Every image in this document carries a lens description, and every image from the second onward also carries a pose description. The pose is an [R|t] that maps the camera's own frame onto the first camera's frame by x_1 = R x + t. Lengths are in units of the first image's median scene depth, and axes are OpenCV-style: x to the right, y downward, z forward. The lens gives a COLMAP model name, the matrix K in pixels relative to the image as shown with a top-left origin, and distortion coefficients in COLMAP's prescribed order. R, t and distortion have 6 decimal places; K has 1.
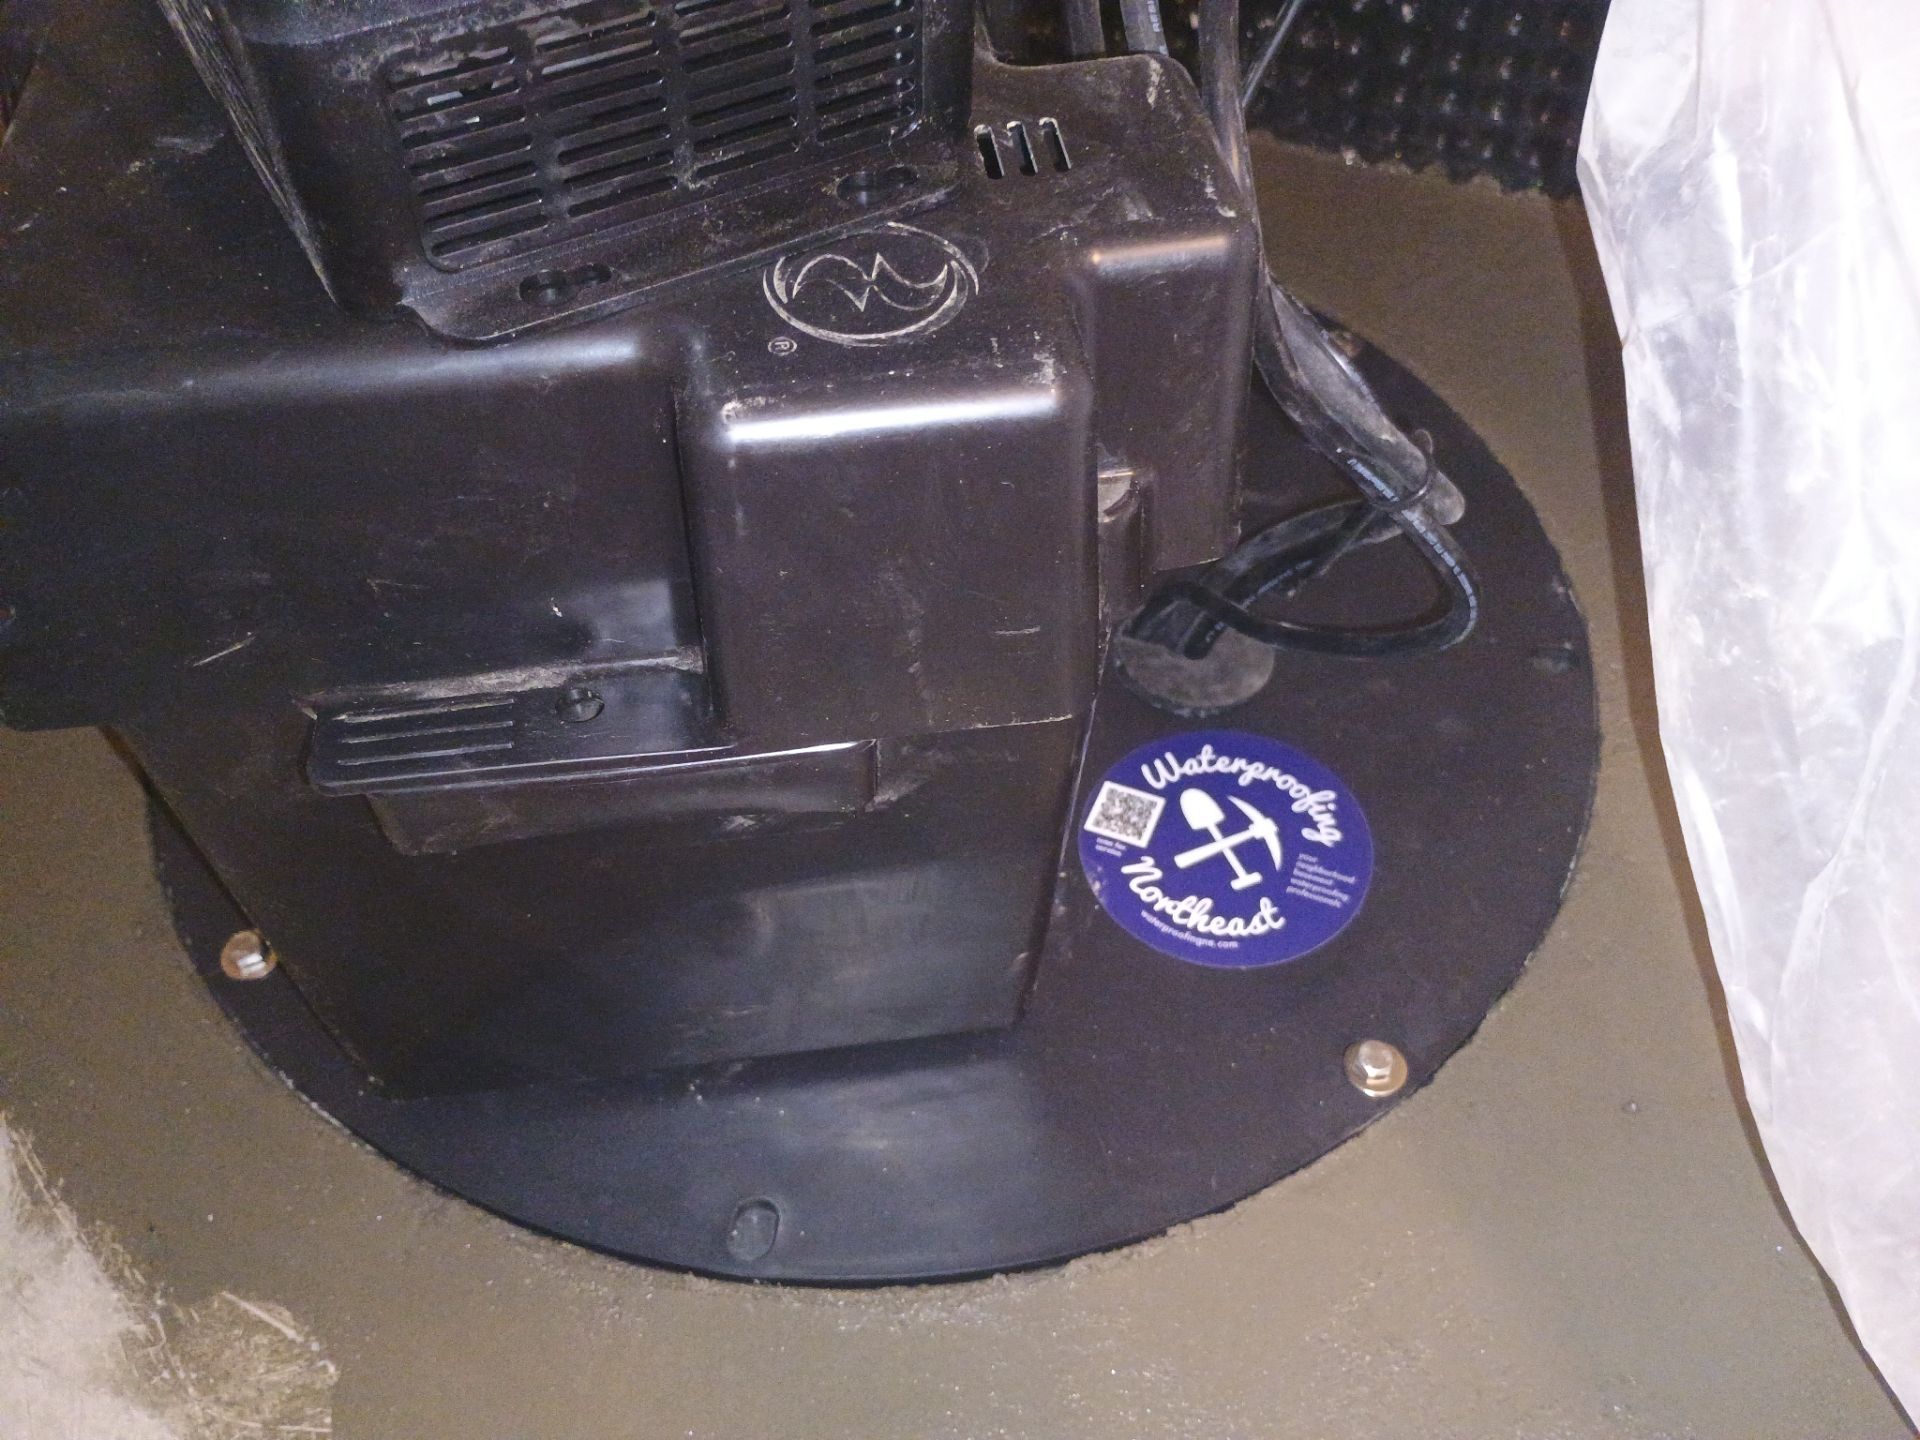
lens RADIAL K [[1667.3, 0, 954.8], [0, 1667.3, 735.8], [0, 0, 1]] dist [0.060280, -0.072178]
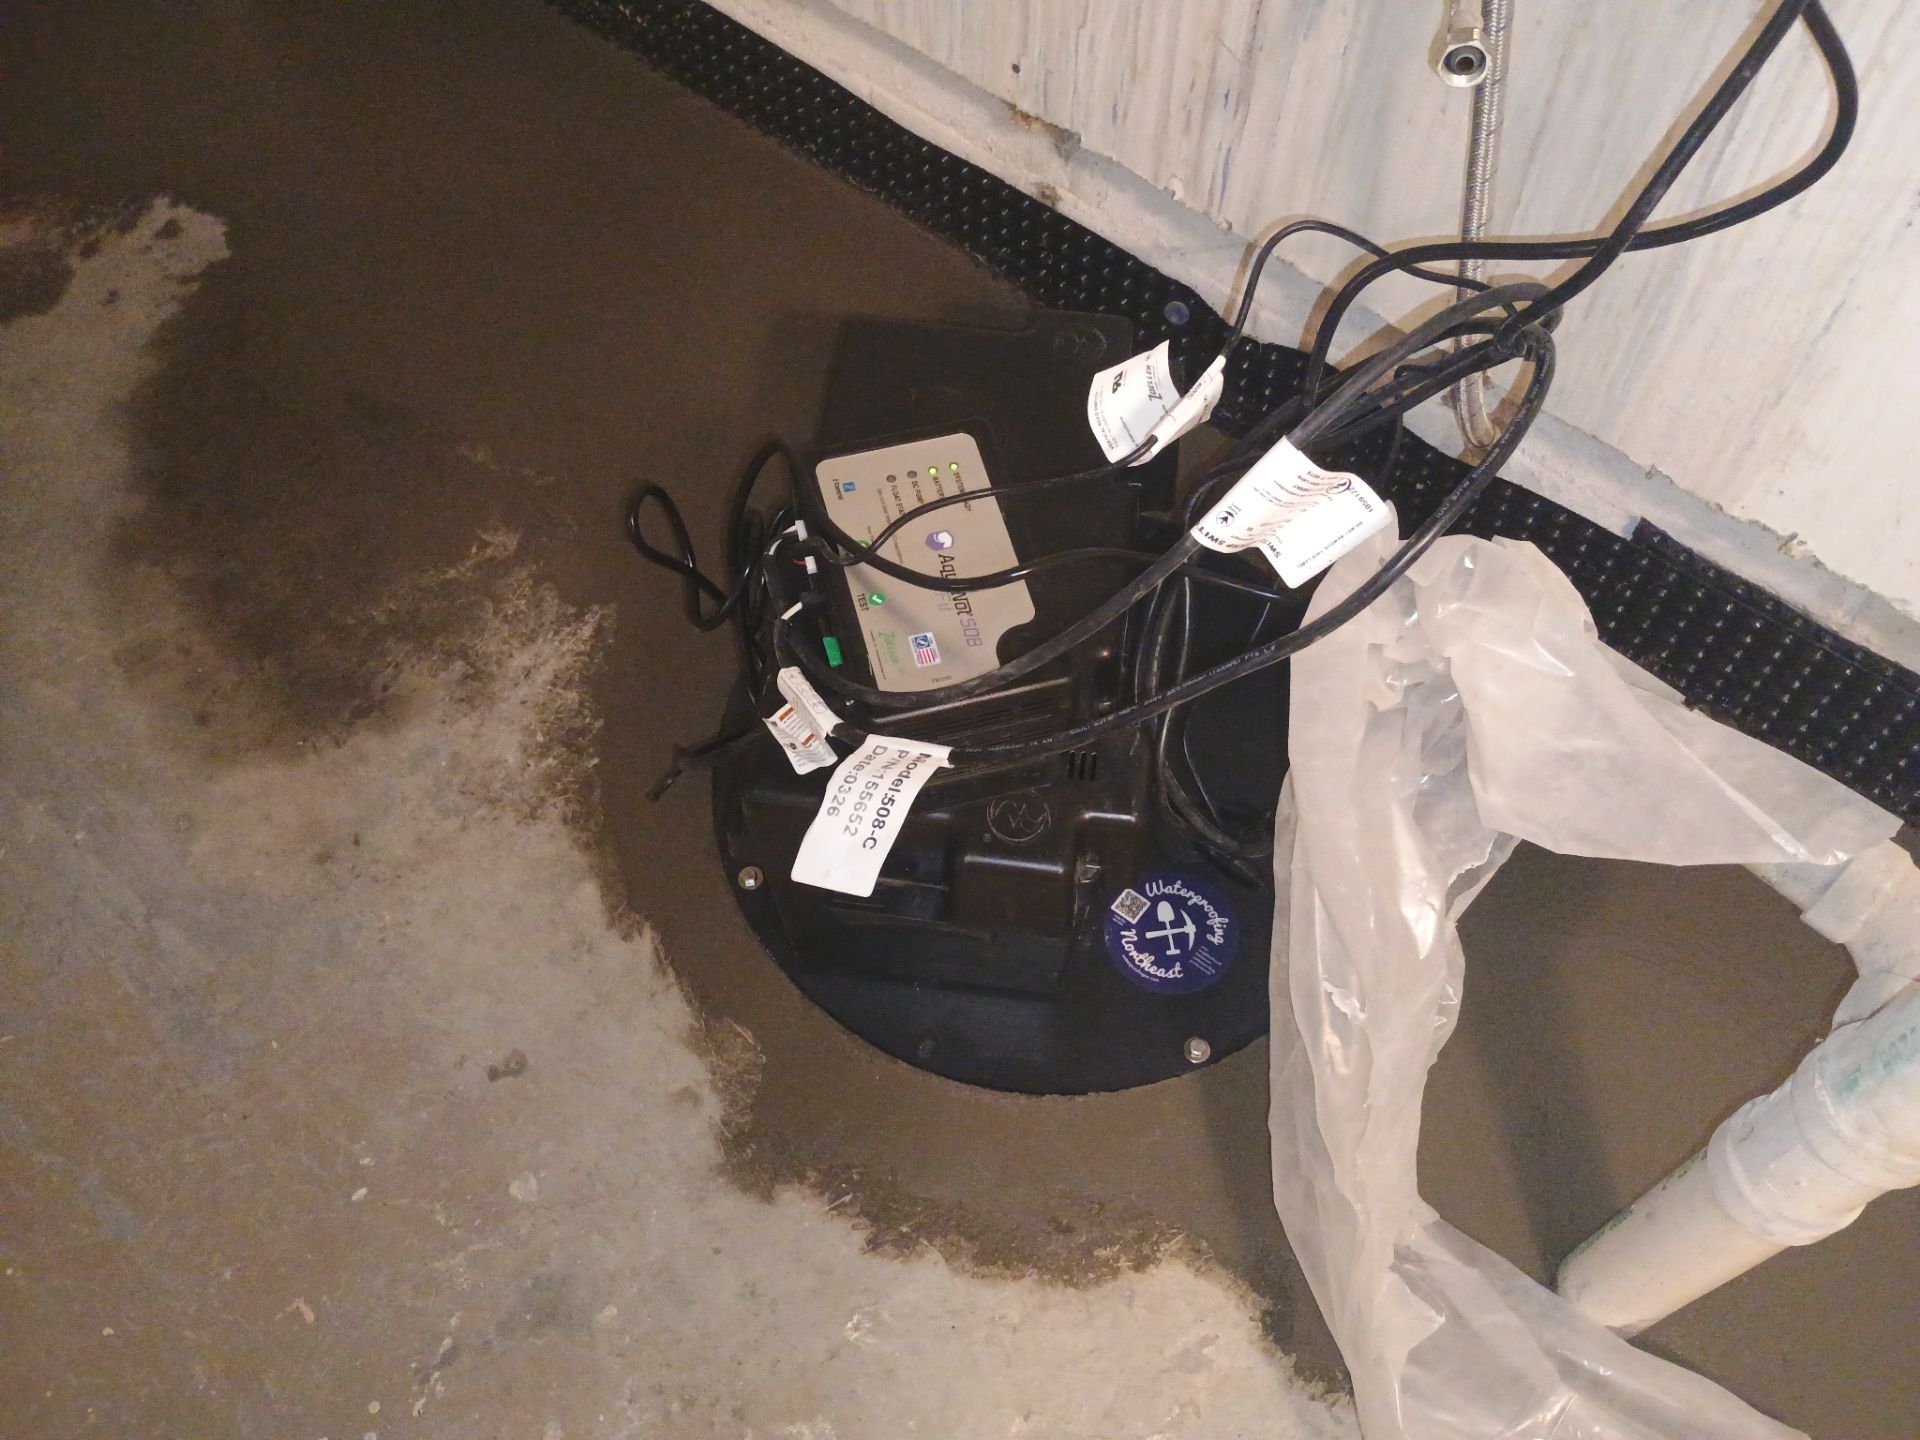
lens RADIAL K [[1667.3, 0, 963.4], [0, 1667.3, 726.0], [0, 0, 1]] dist [0.060280, -0.072178]
pose [[0.963220, 0.236252, -0.128032, 0.121418], [-0.211945, 0.960844, 0.178489, -0.550675], [0.165188, -0.144789, 0.975576, -1.194473]]
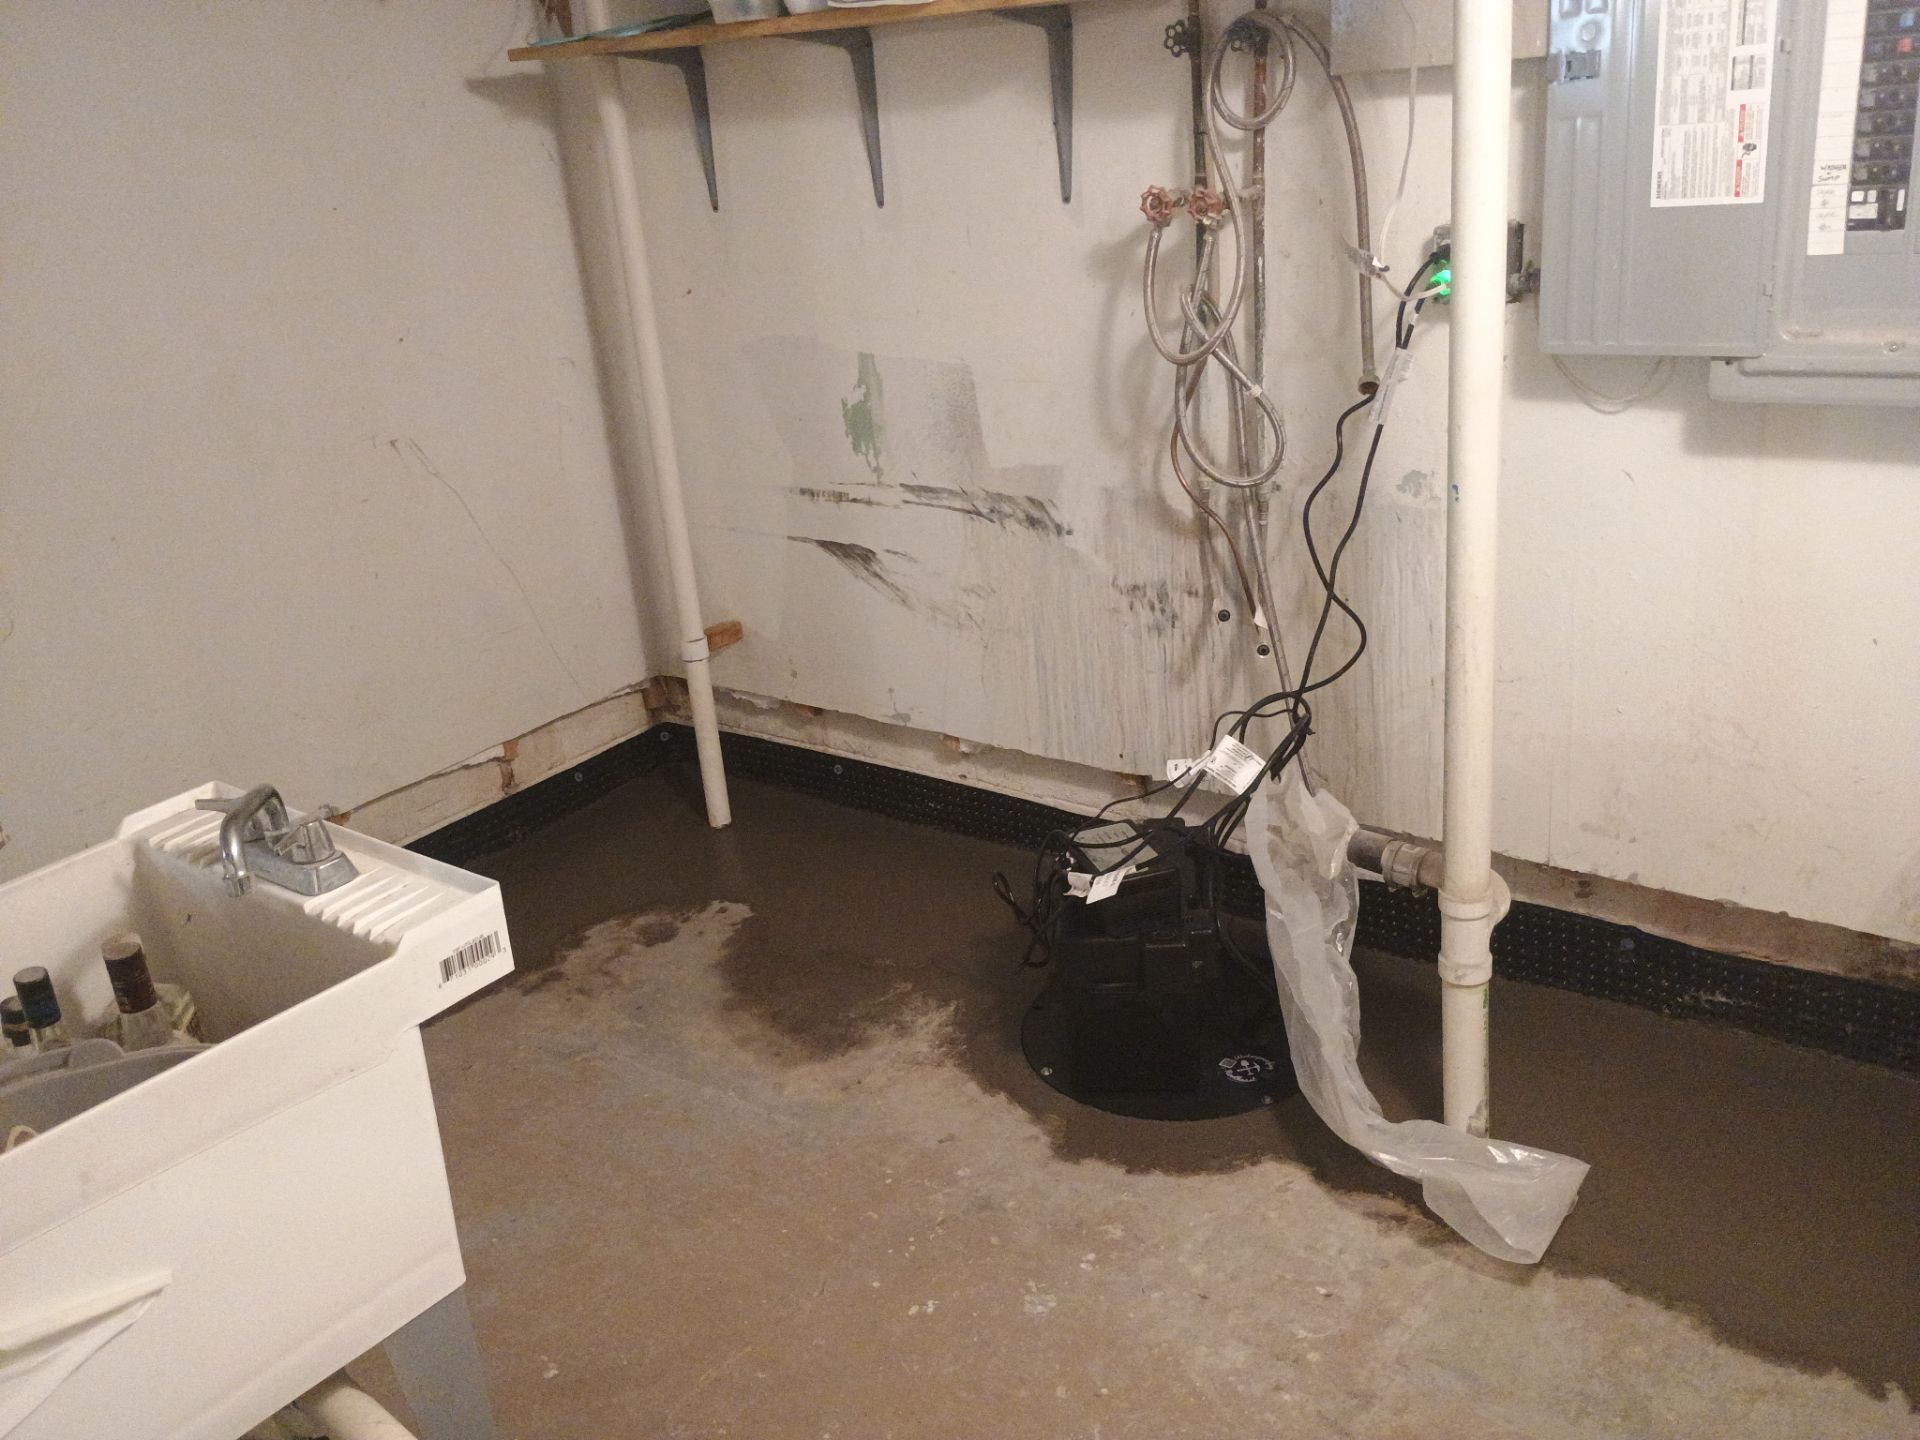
lens RADIAL K [[1667.3, 0, 986.8], [0, 1667.3, 742.8], [0, 0, 1]] dist [0.060280, -0.072178]
pose [[0.968741, 0.009348, -0.247899, 0.626307], [-0.120050, 0.892153, -0.435490, 1.422854], [0.217093, 0.451638, 0.865387, -3.731962]]
